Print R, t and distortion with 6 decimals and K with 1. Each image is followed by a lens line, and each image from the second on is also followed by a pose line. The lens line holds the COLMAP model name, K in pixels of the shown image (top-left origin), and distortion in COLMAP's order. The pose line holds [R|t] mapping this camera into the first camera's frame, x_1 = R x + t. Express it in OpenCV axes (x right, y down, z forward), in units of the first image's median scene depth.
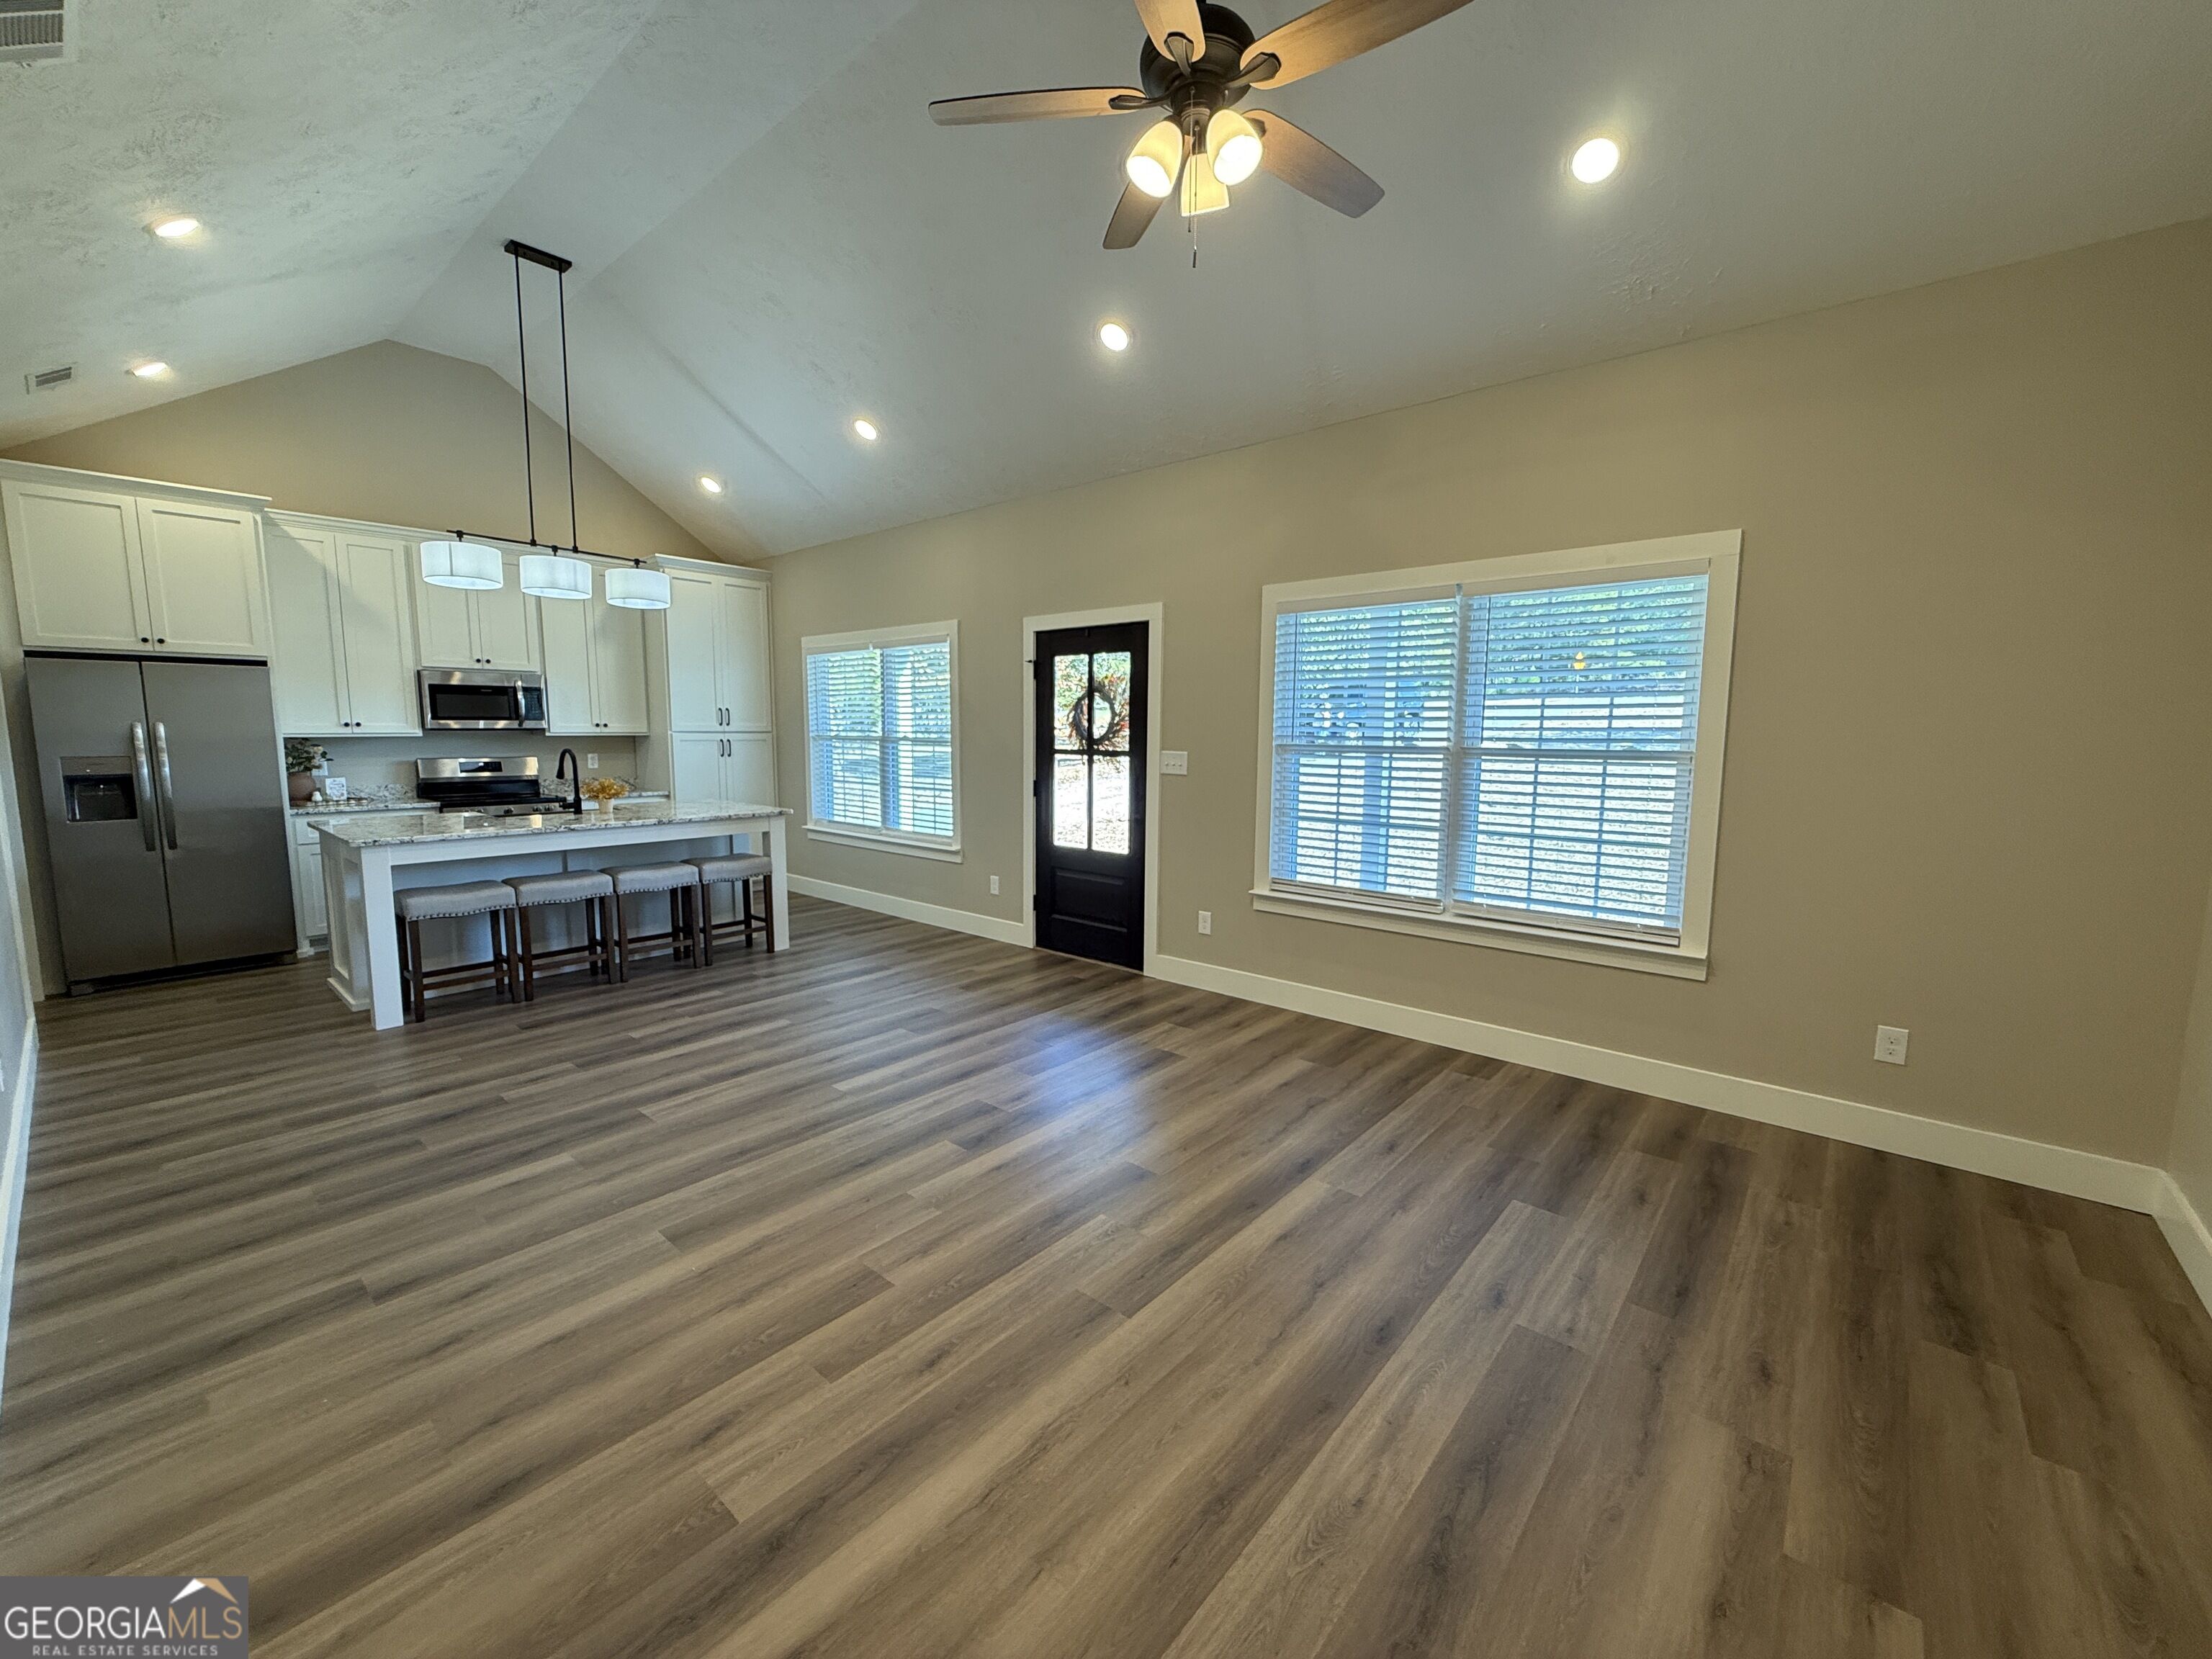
lens RADIAL K [[884.7, 0, 1085.6], [0, 884.7, 823.2], [0, 0, 1]] dist [0.002451, 0.000102]
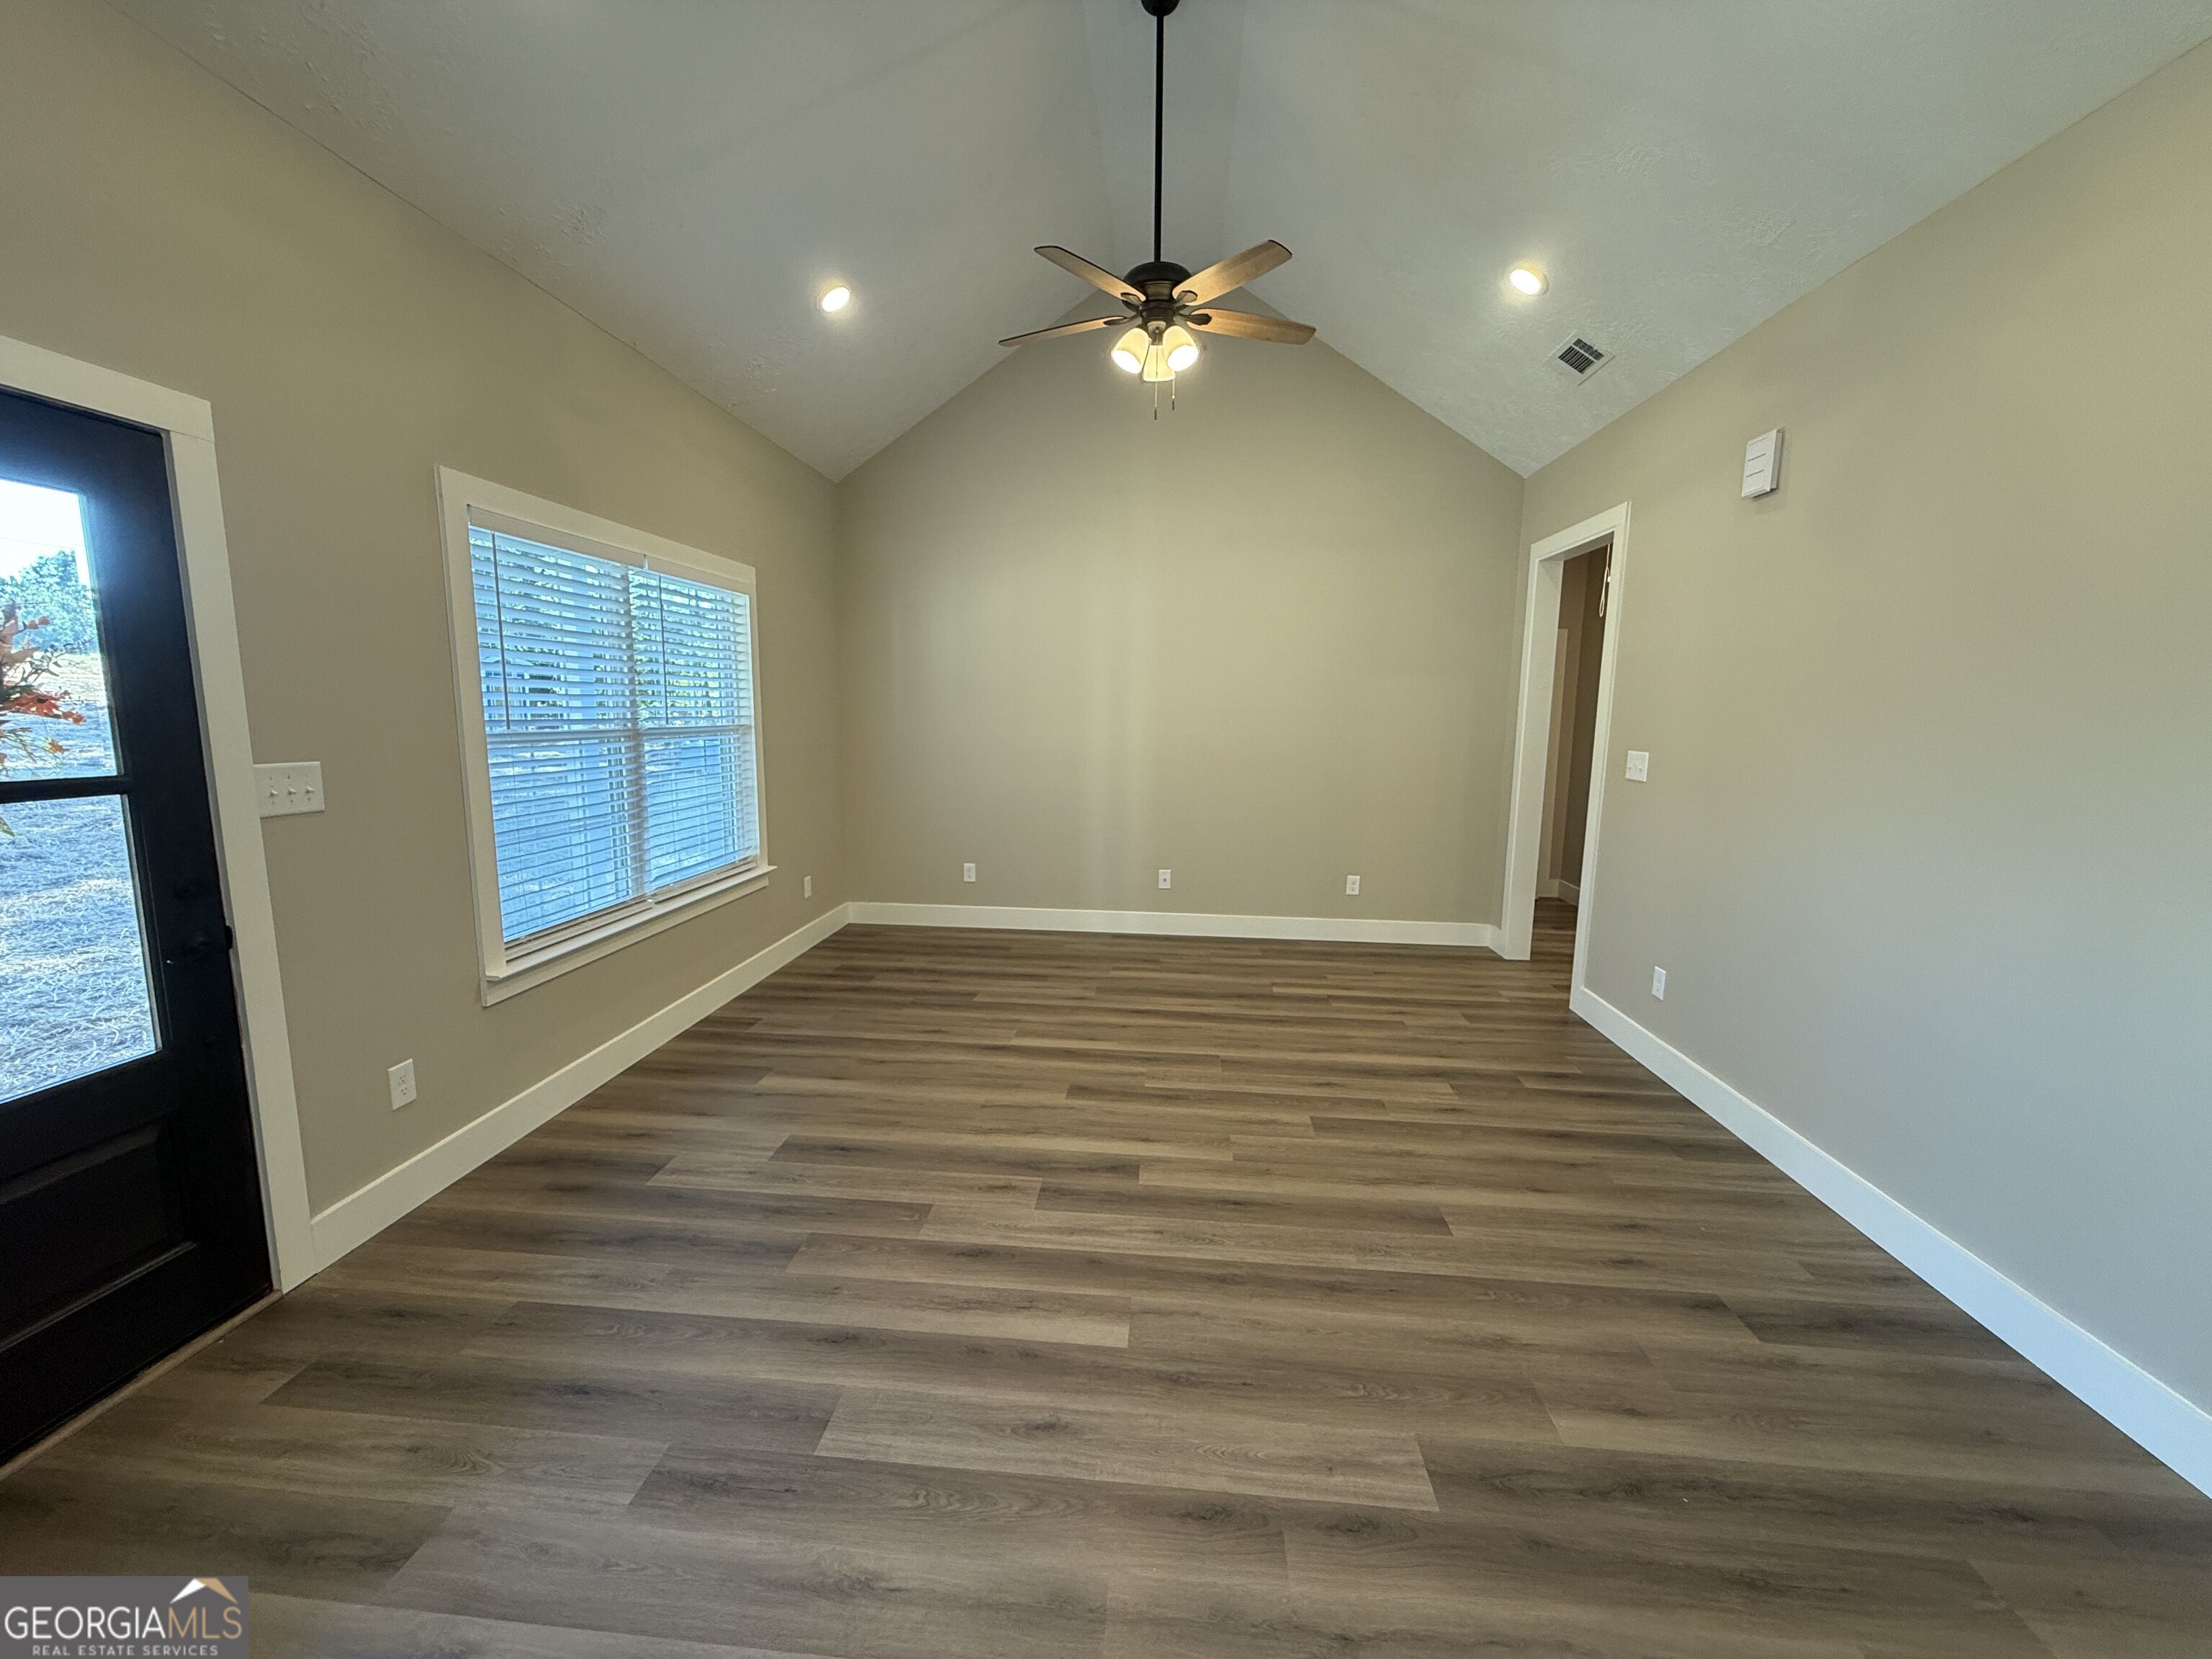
lens RADIAL K [[884.7, 0, 1102.1], [0, 884.7, 833.4], [0, 0, 1]] dist [0.002451, 0.000102]
pose [[-0.603077, -0.128170, 0.787319, -0.654279], [0.065122, 0.975801, 0.208736, -0.147246], [-0.795021, 0.177156, -0.580136, 1.221565]]
